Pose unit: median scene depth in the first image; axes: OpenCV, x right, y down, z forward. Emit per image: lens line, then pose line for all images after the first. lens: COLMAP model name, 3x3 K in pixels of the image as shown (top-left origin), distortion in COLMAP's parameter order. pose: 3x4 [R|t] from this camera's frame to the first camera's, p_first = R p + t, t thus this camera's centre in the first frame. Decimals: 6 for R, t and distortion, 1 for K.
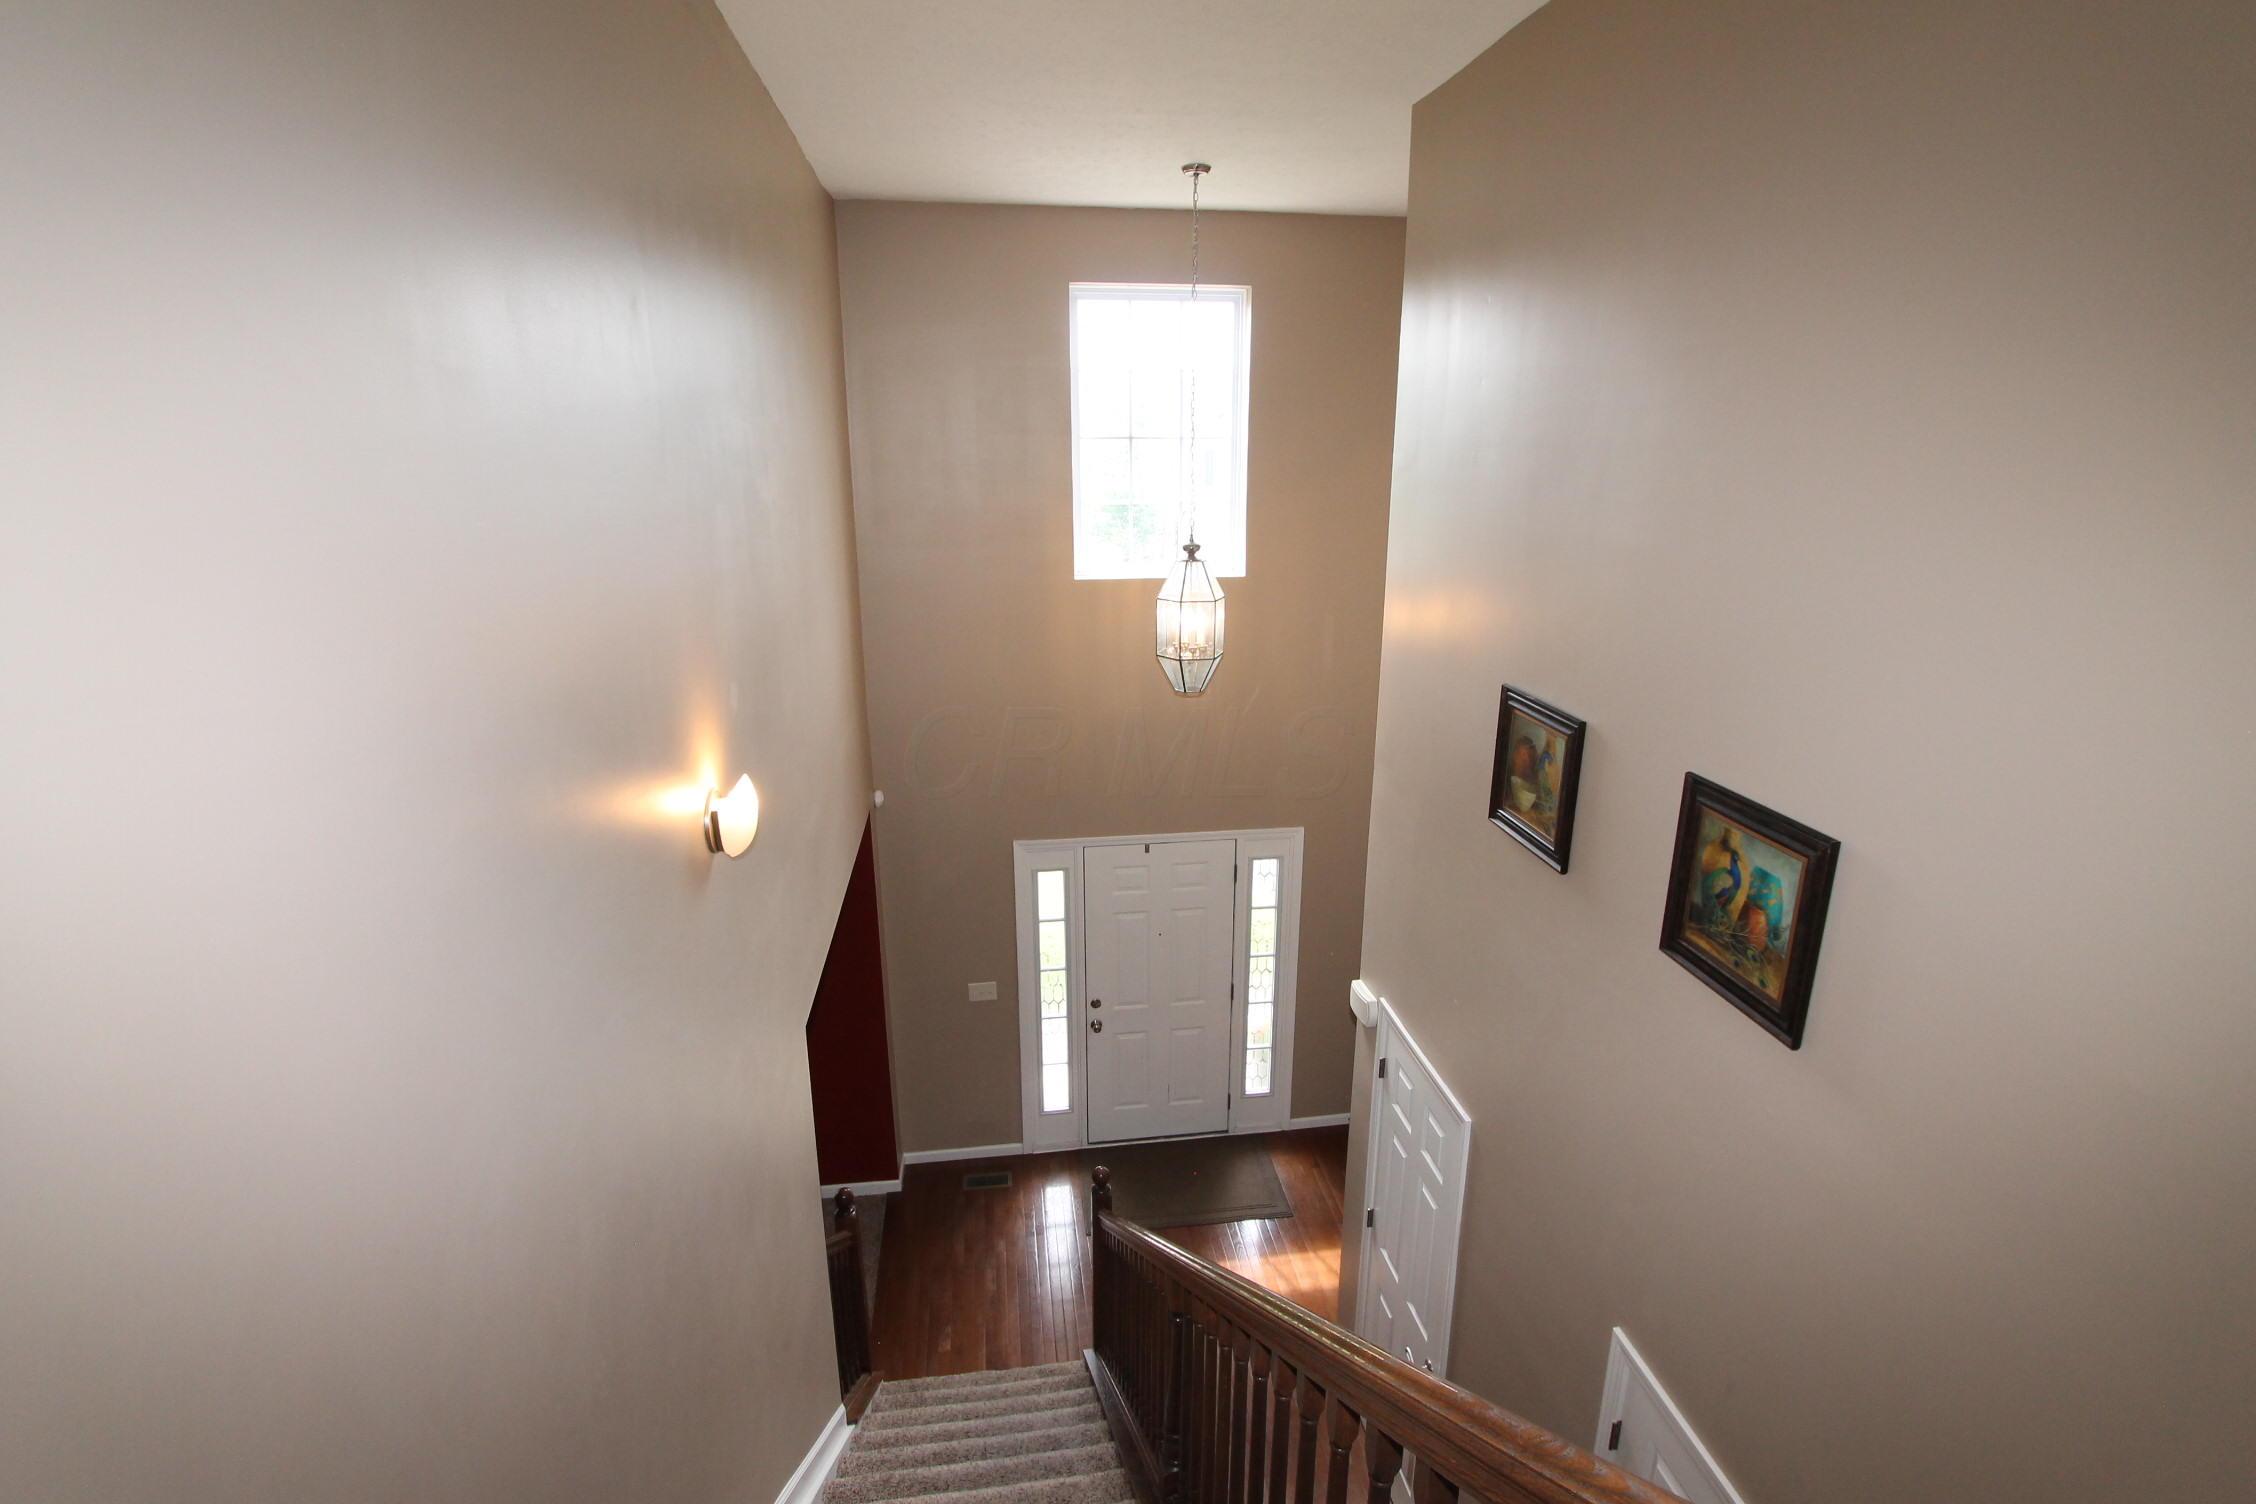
lens RADIAL K [[1063.8, 0, 1139.7], [0, 1063.8, 738.1], [0, 0, 1]] dist [-0.026921, 0.009280]
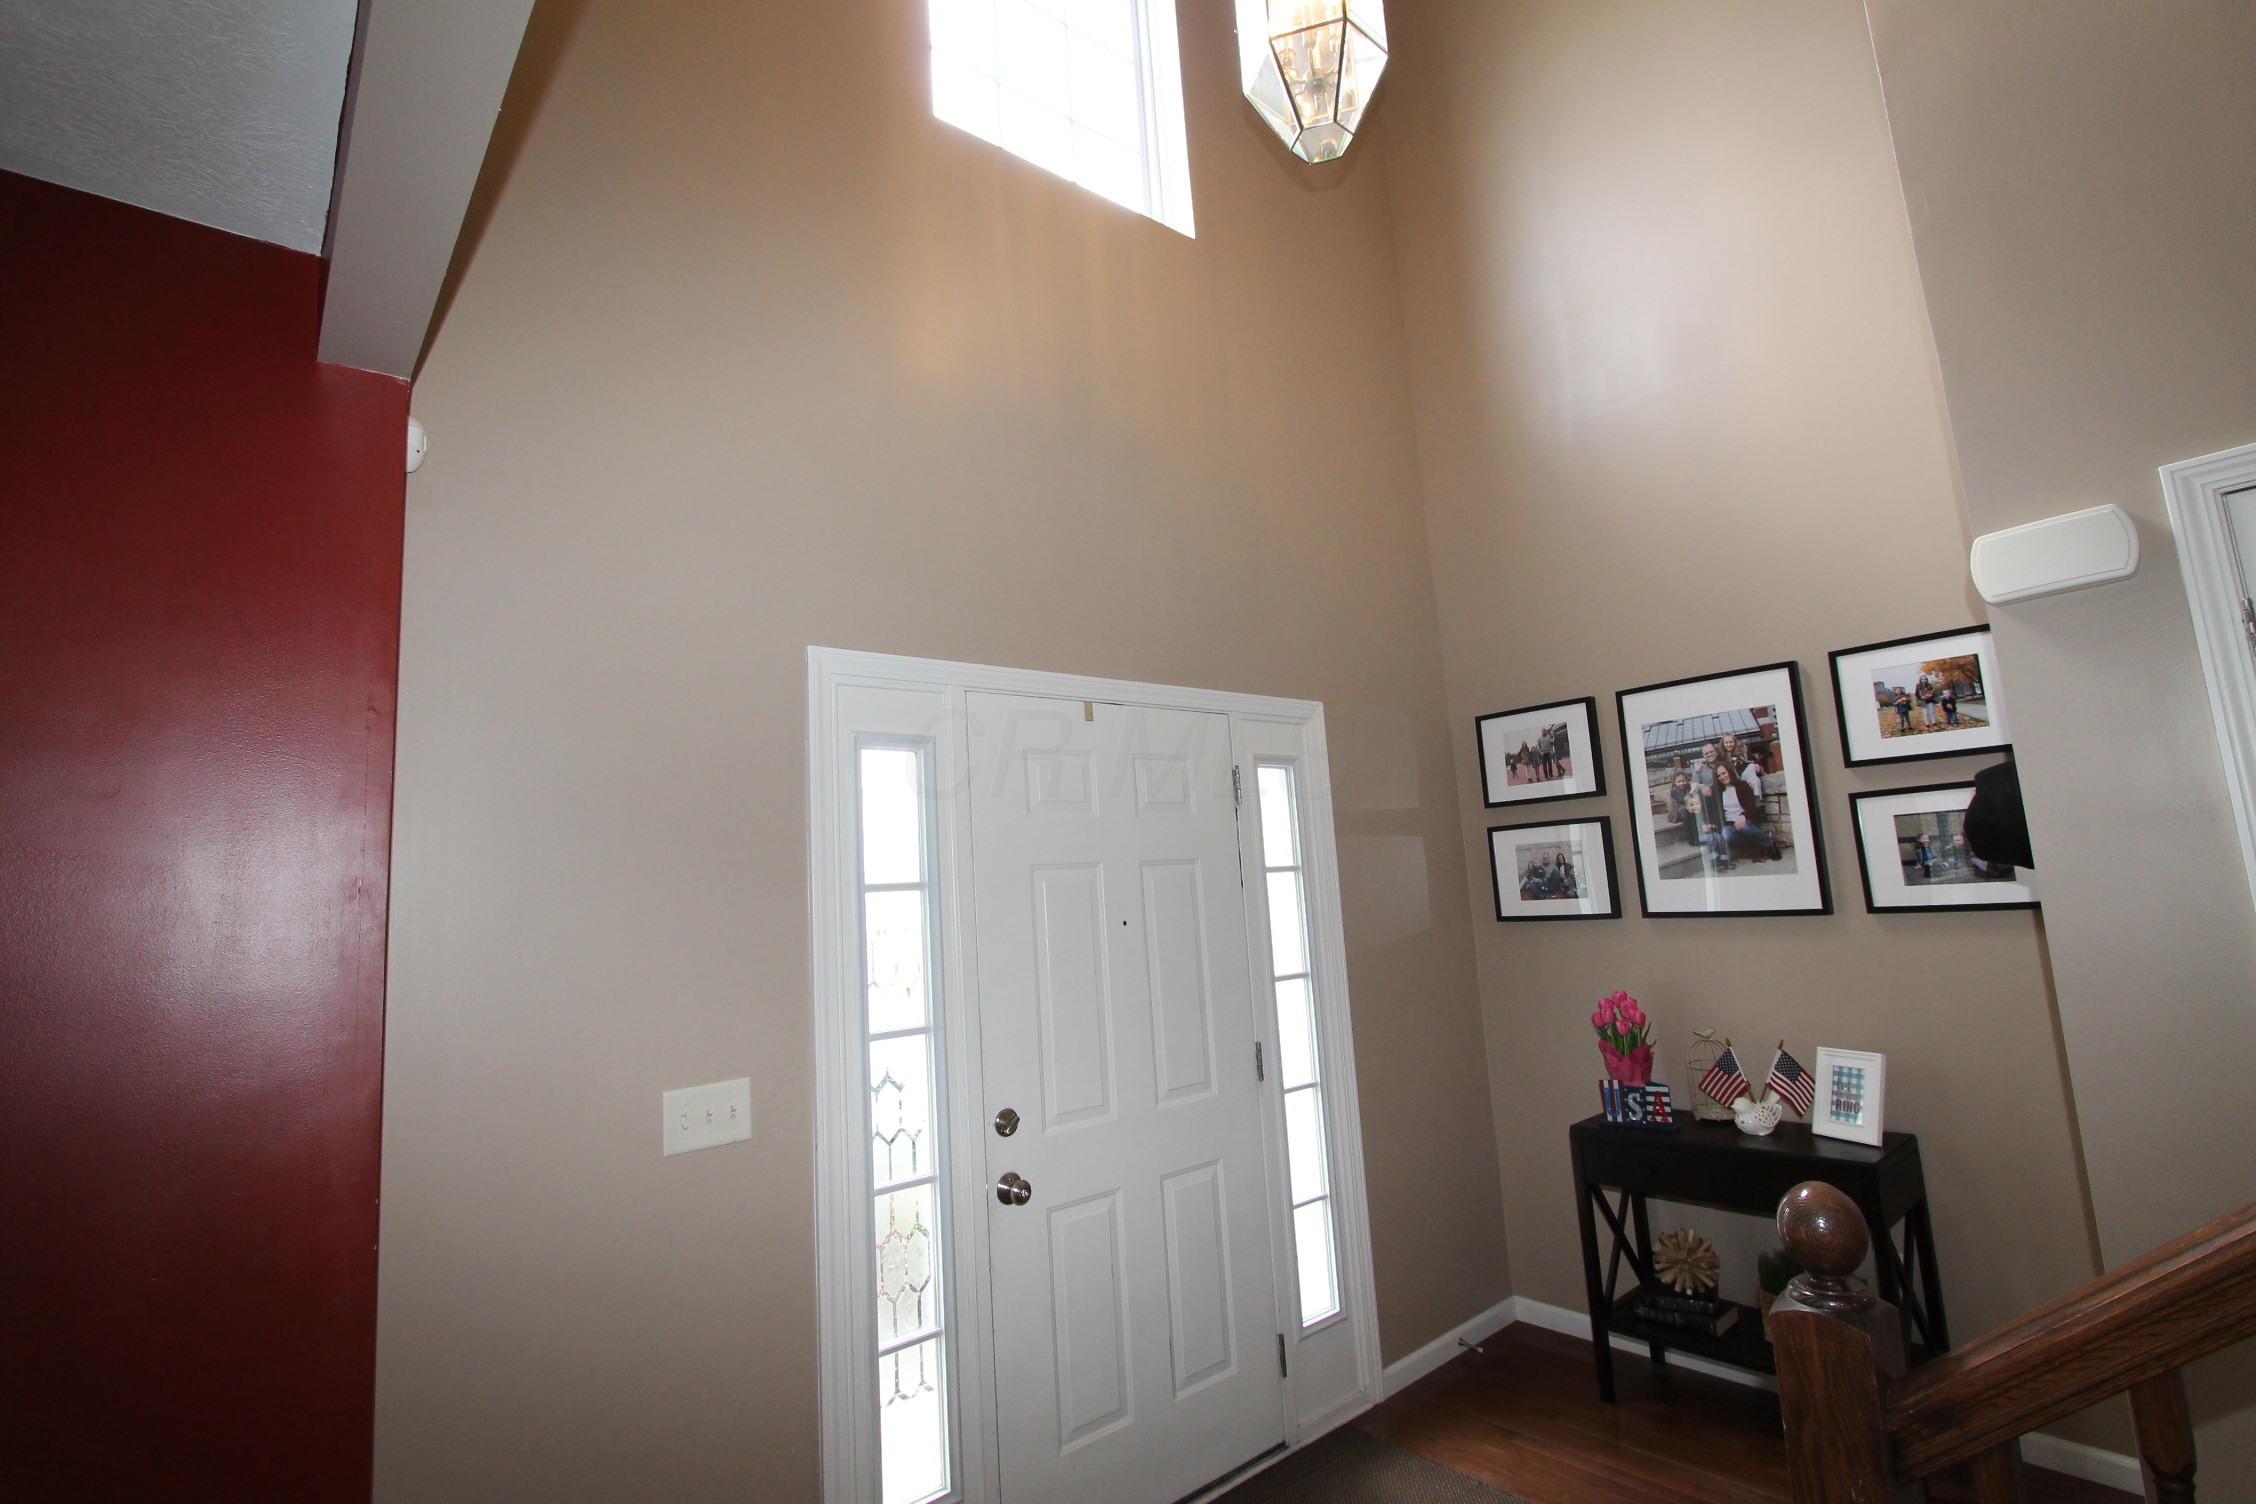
lens RADIAL K [[1063.8, 0, 1139.7], [0, 1063.8, 738.1], [0, 0, 1]] dist [-0.026921, 0.009280]
pose [[0.849247, 0.021697, 0.527550, -0.204719], [0.205197, 0.907052, -0.367629, 0.274638], [-0.486492, 0.420459, 0.765859, 0.628449]]
